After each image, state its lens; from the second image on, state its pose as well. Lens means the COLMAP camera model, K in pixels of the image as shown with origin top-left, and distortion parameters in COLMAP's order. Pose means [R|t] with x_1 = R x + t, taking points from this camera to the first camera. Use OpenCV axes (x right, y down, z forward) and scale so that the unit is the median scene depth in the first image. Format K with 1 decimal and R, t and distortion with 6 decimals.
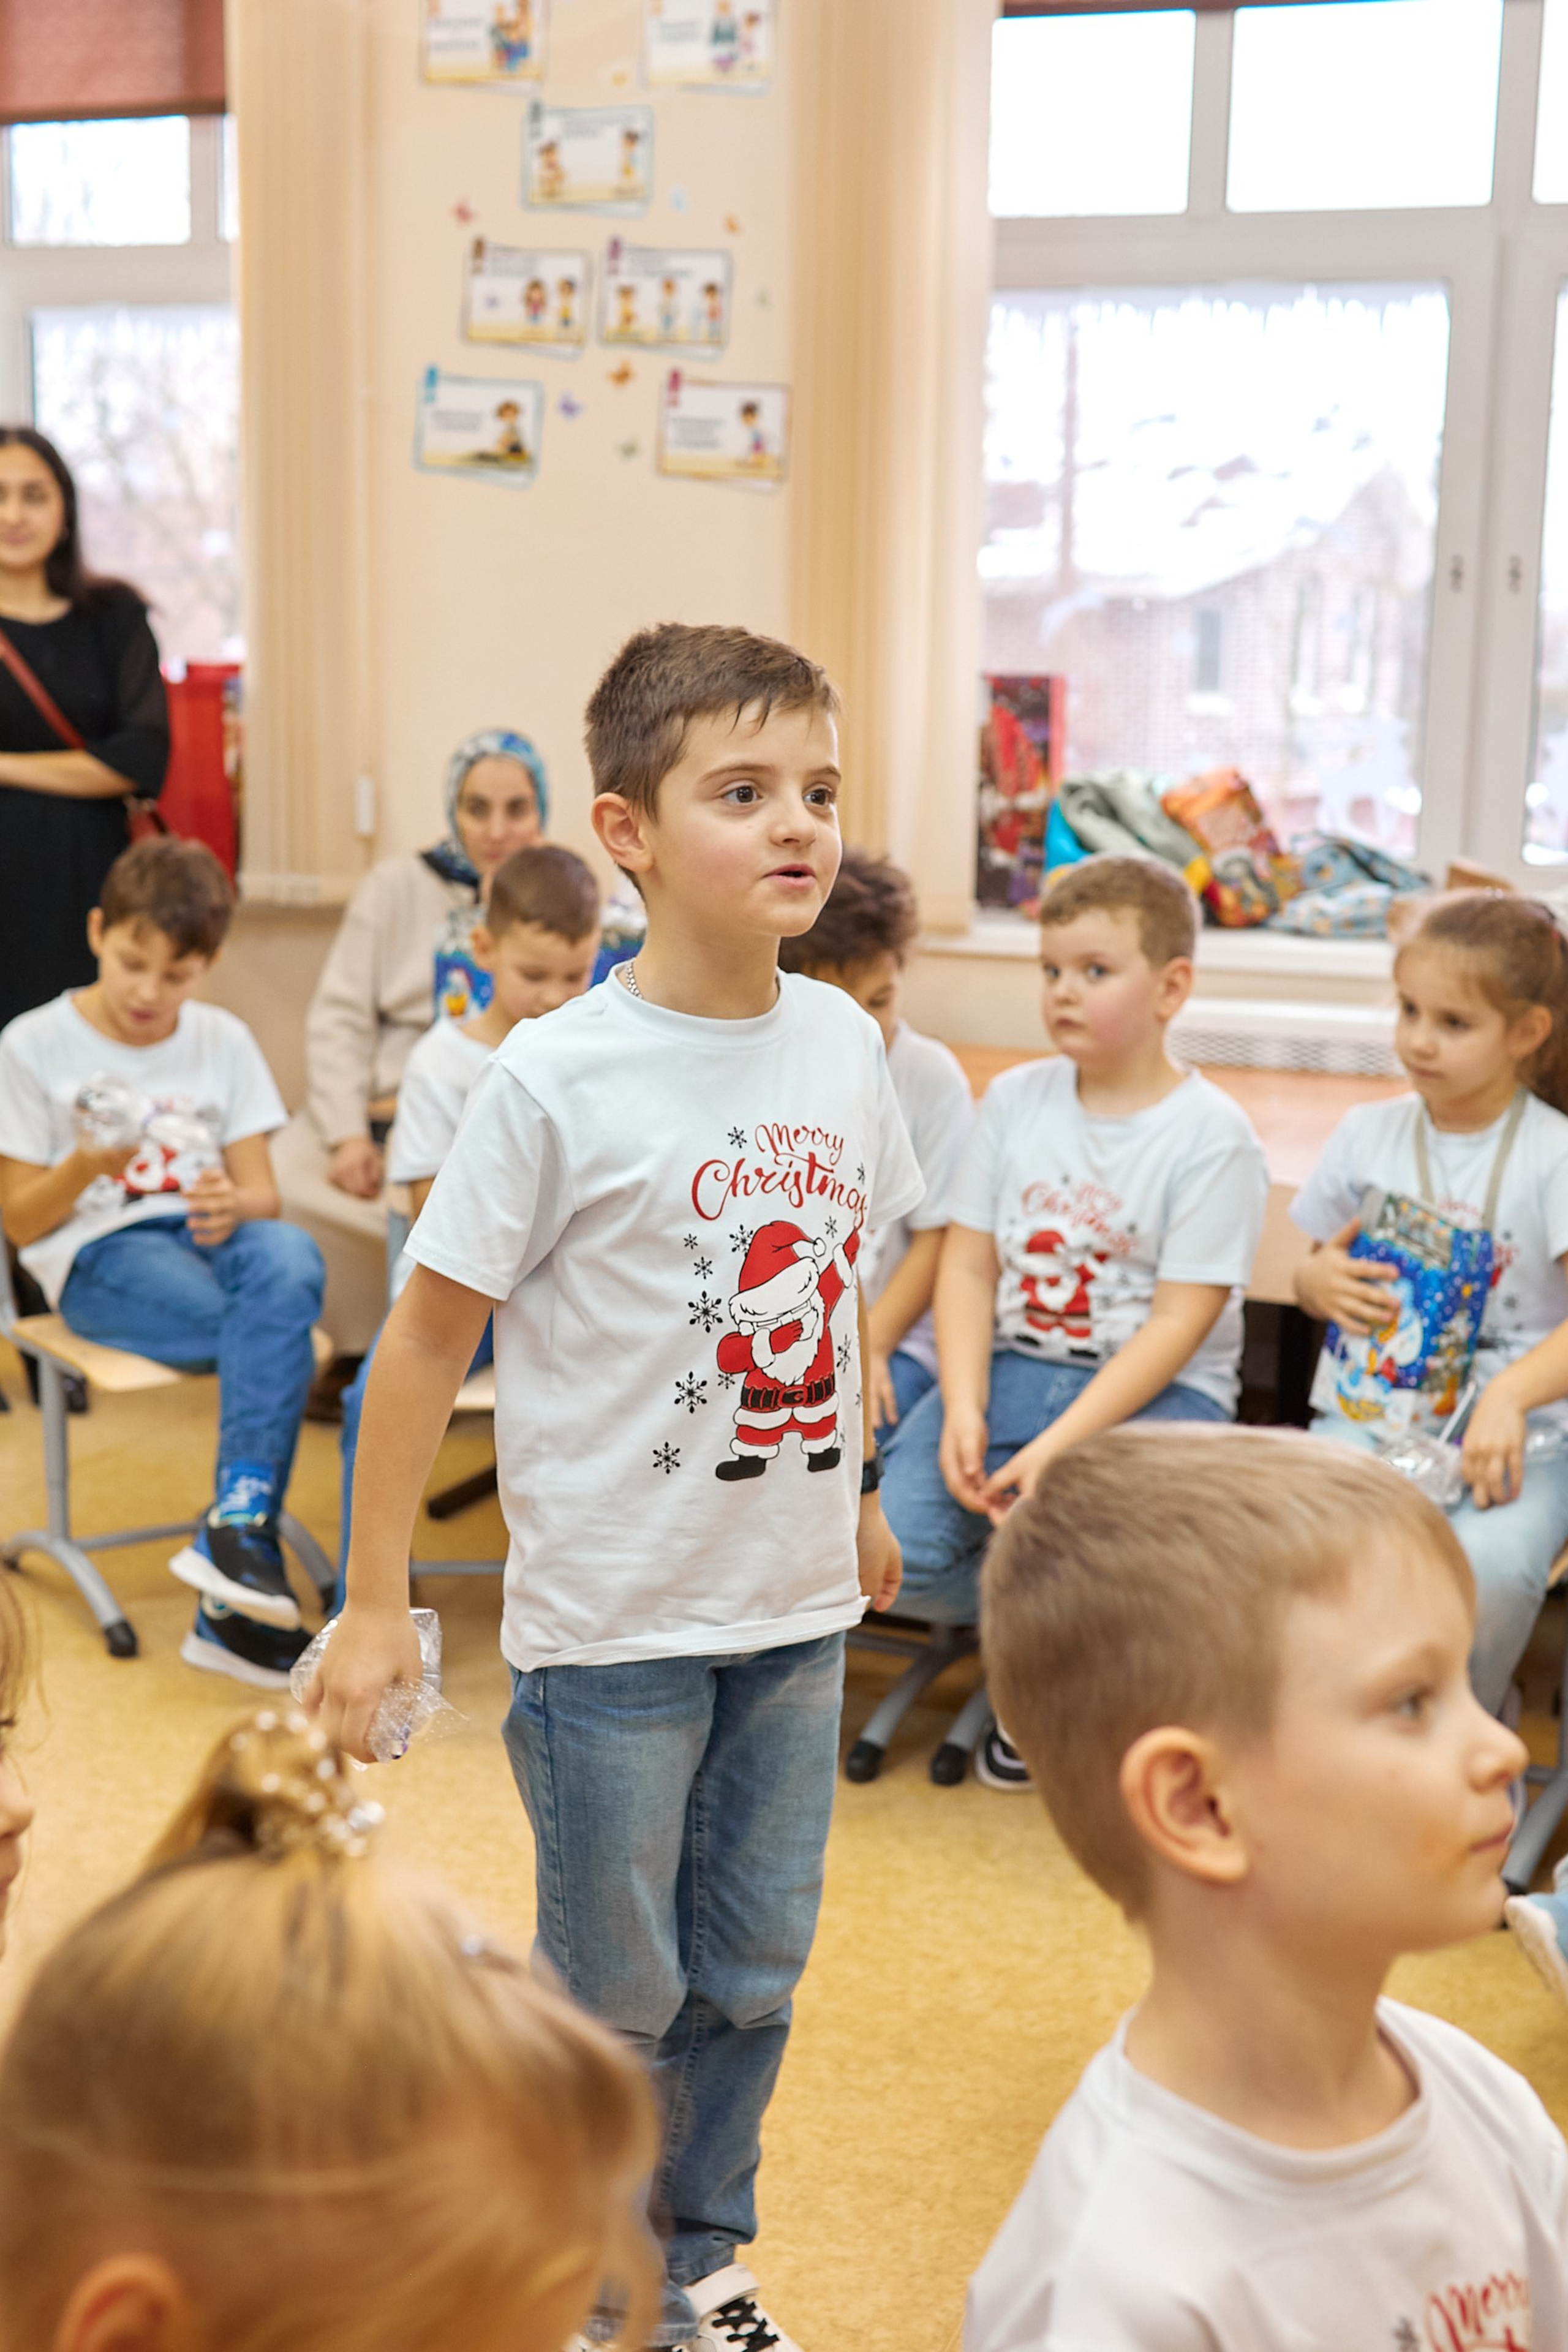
lens RADIAL K [[3062.1, 0, 783.0], [0, 3062.1, 1174.3], [0, 0, 1]] dist [0.036444, -0.083547]
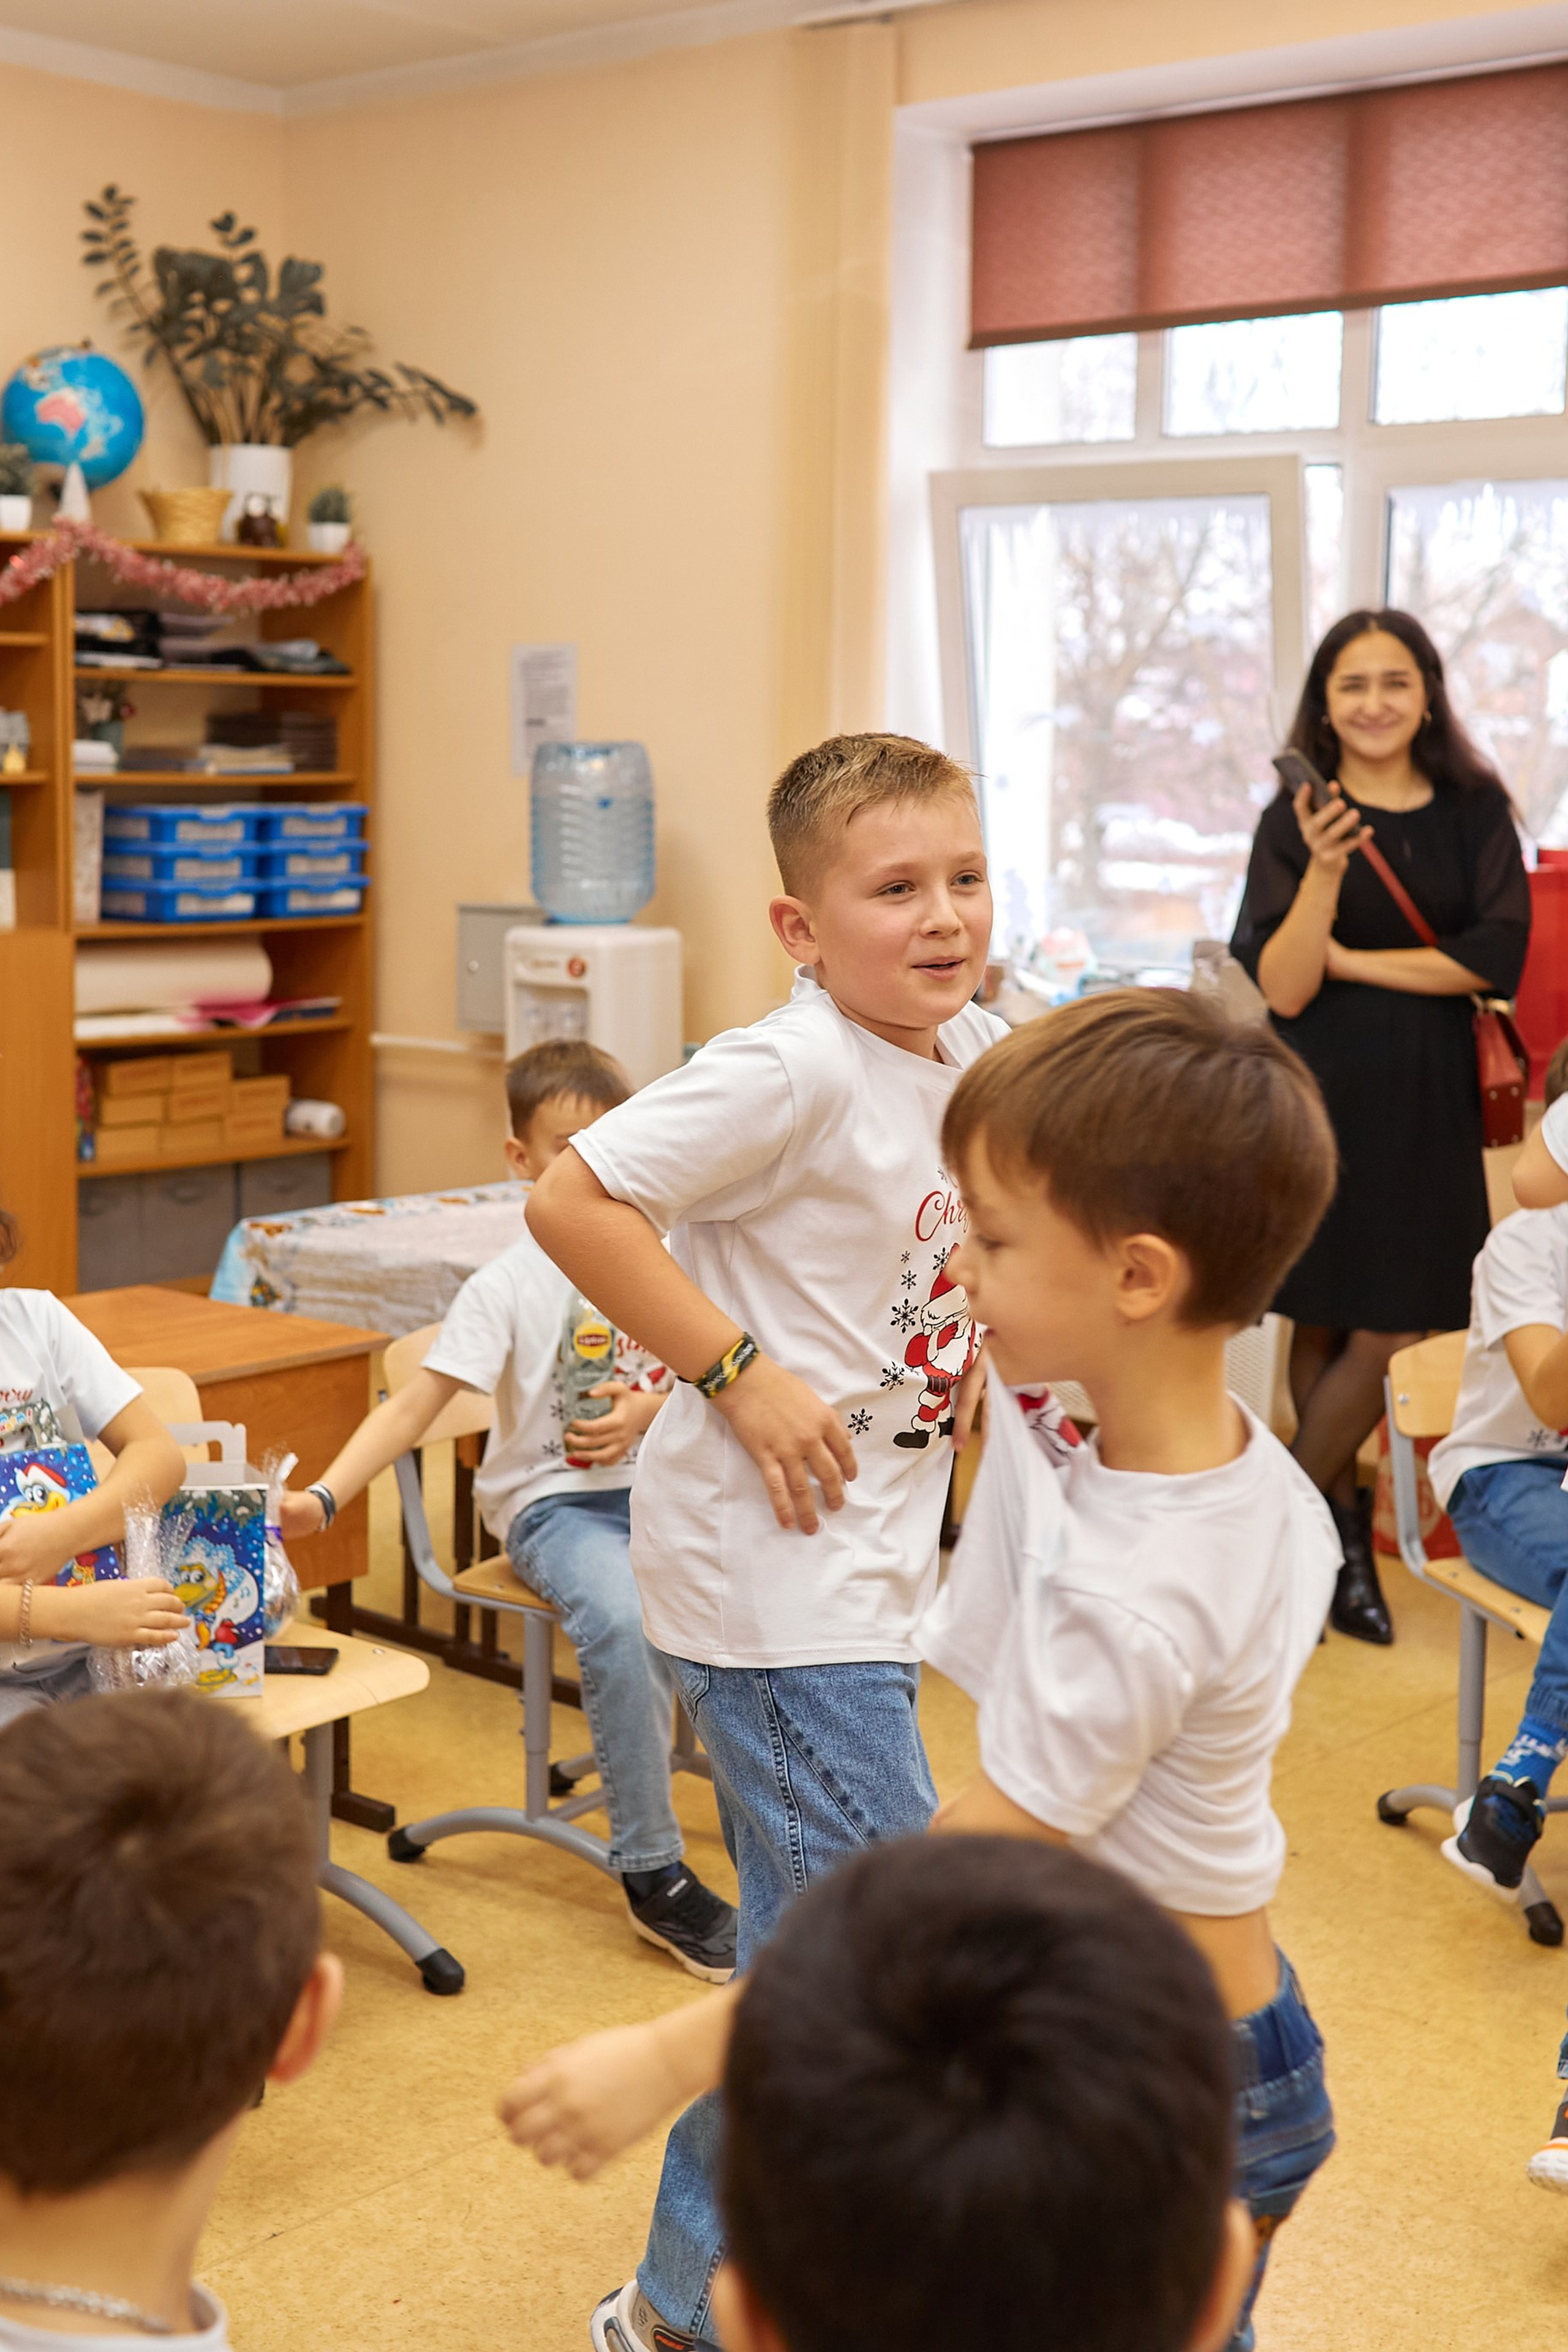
lens RADIAL K [[3062.1, 0, 783.0], [0, 3062.1, 1174.3], [0, 0, 1]] dist [0.036444, -0.083547]
pose [[0.937412, 0.041796, -0.345704, -0.091344], [-0.057838, 0.997669, -0.036214, -0.019964], [0.343385, 0.053942, 0.937644, 0.033567]]
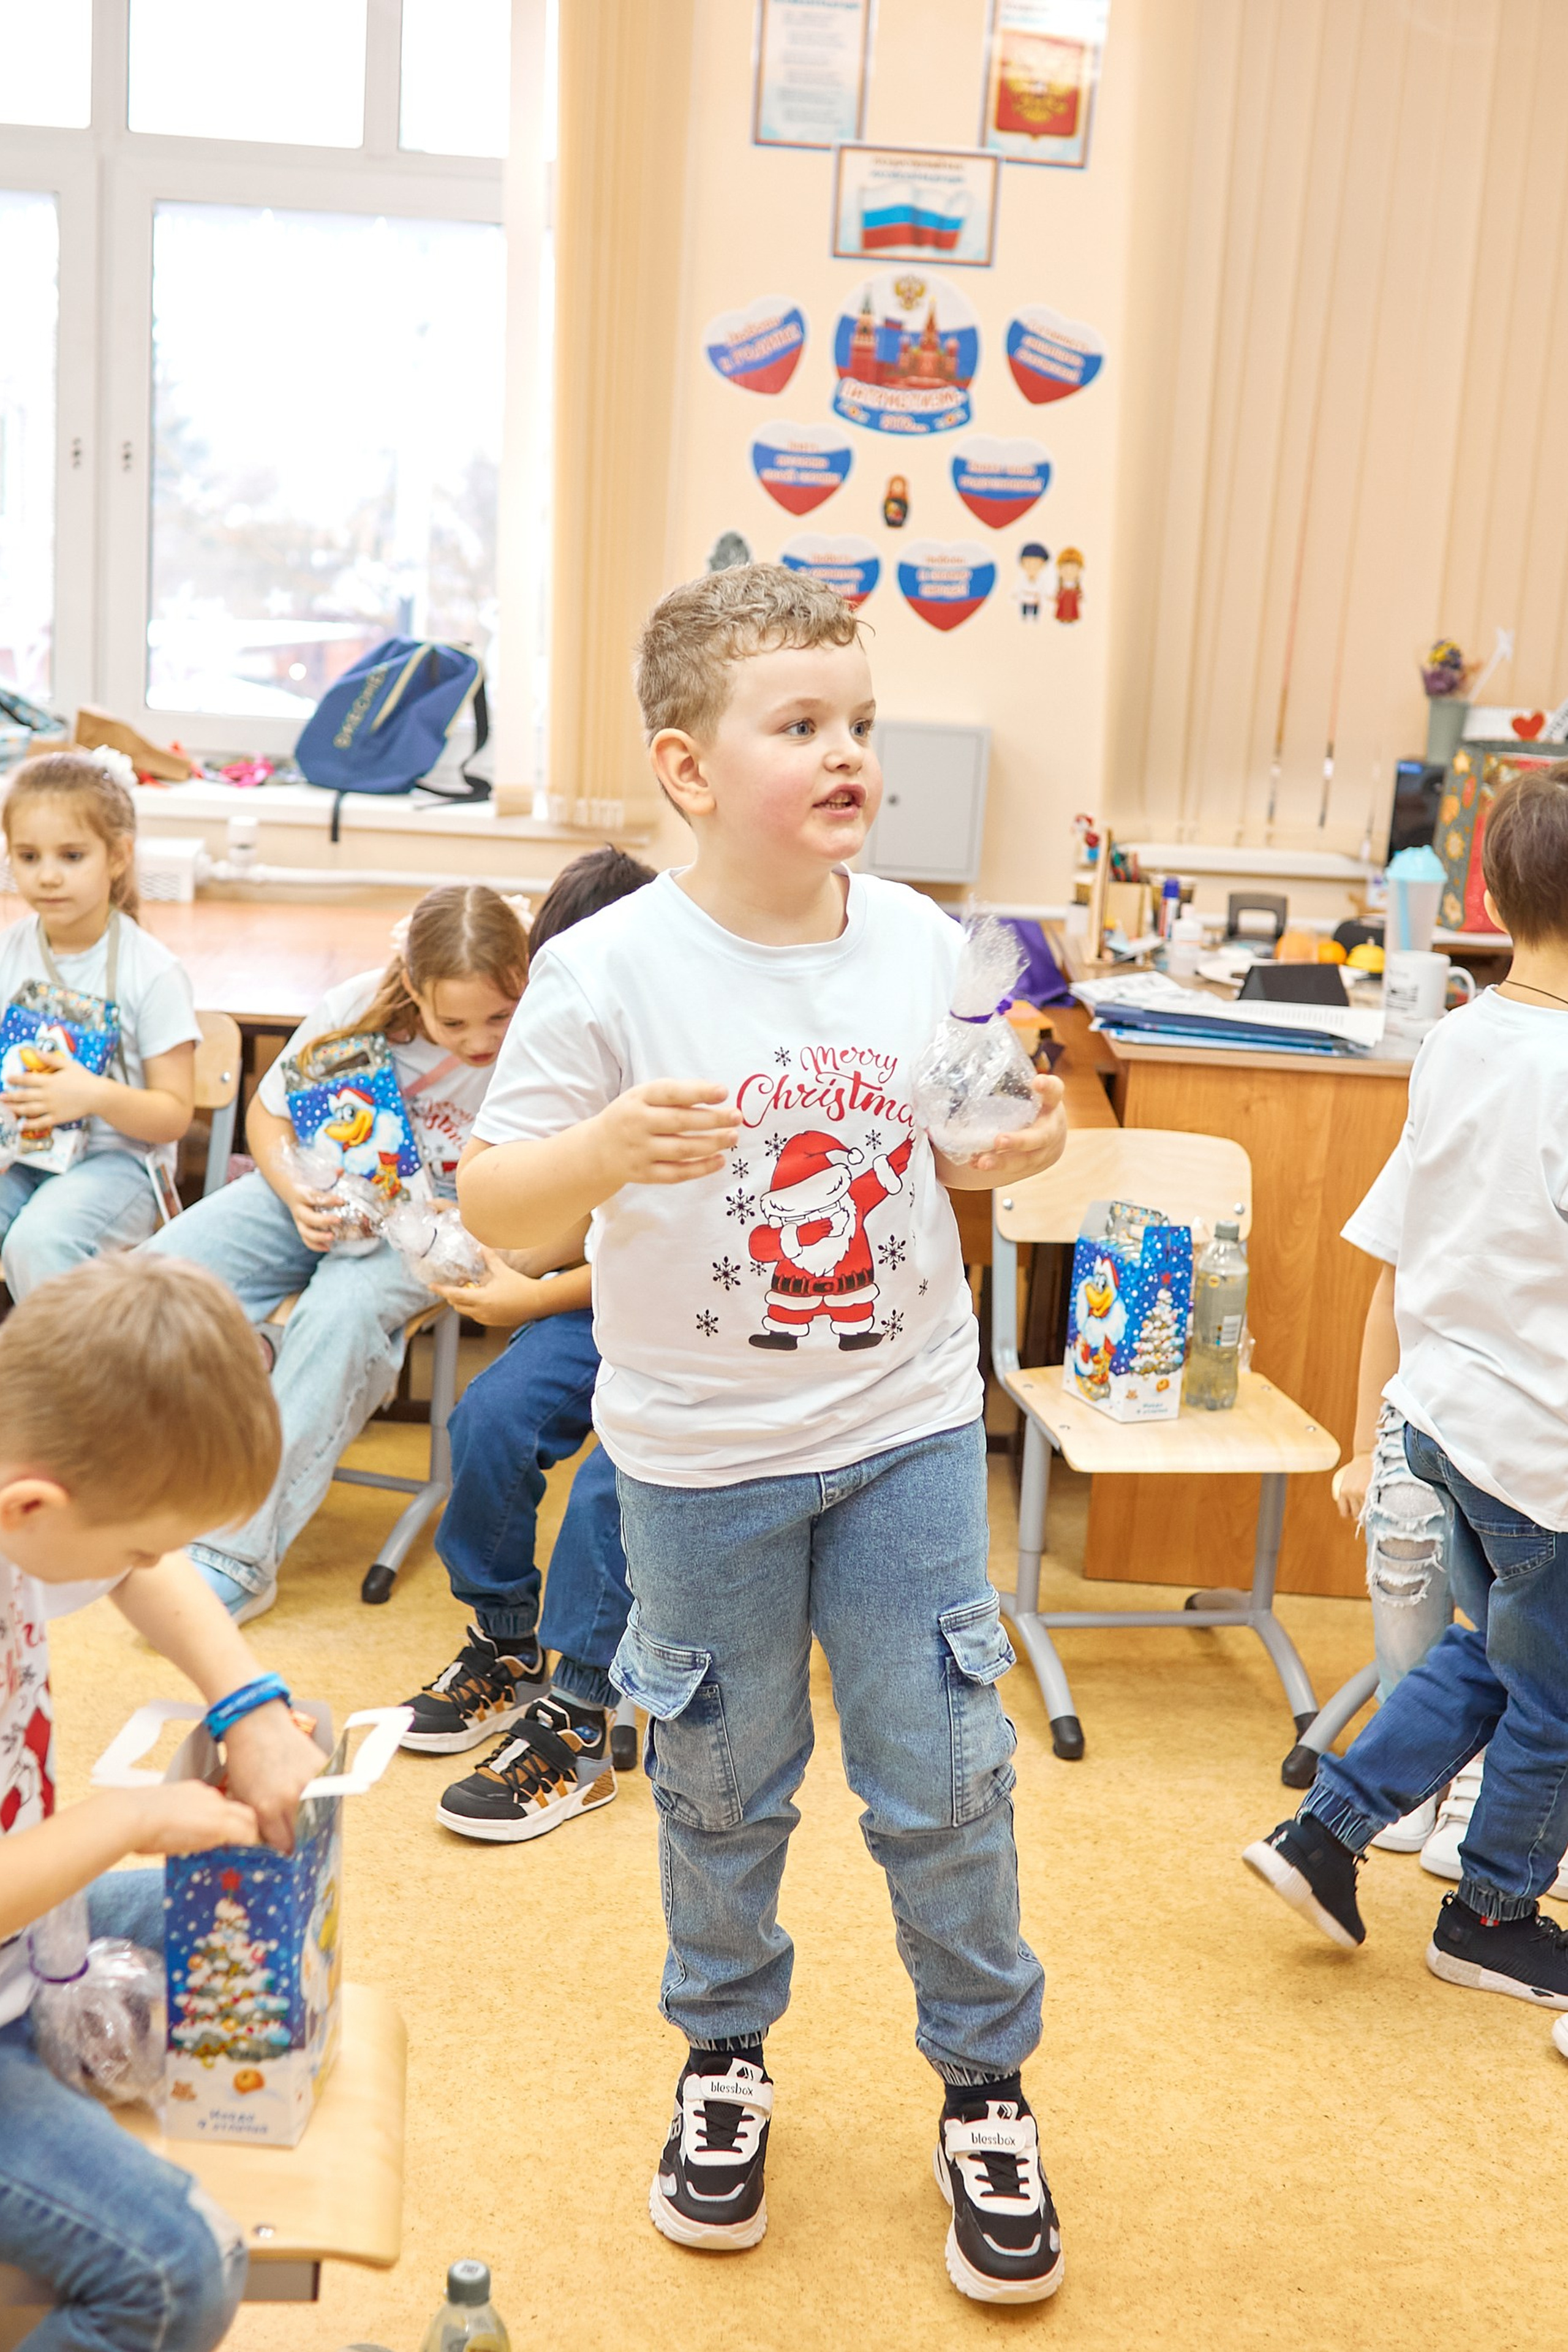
lens RADIAL K [[3058.0, 0, 783.6], [0, 3058.0, 1178.0], [0, 0, 1]] dist [0.030843, -0.067423]
pose [[0.919055, -0.049010, 0.391071, 0.001217], [0.027317, 0.997773, 0.060845, 0.011726], [-0.393182, -0.045237, 0.918347, -0.165488]]
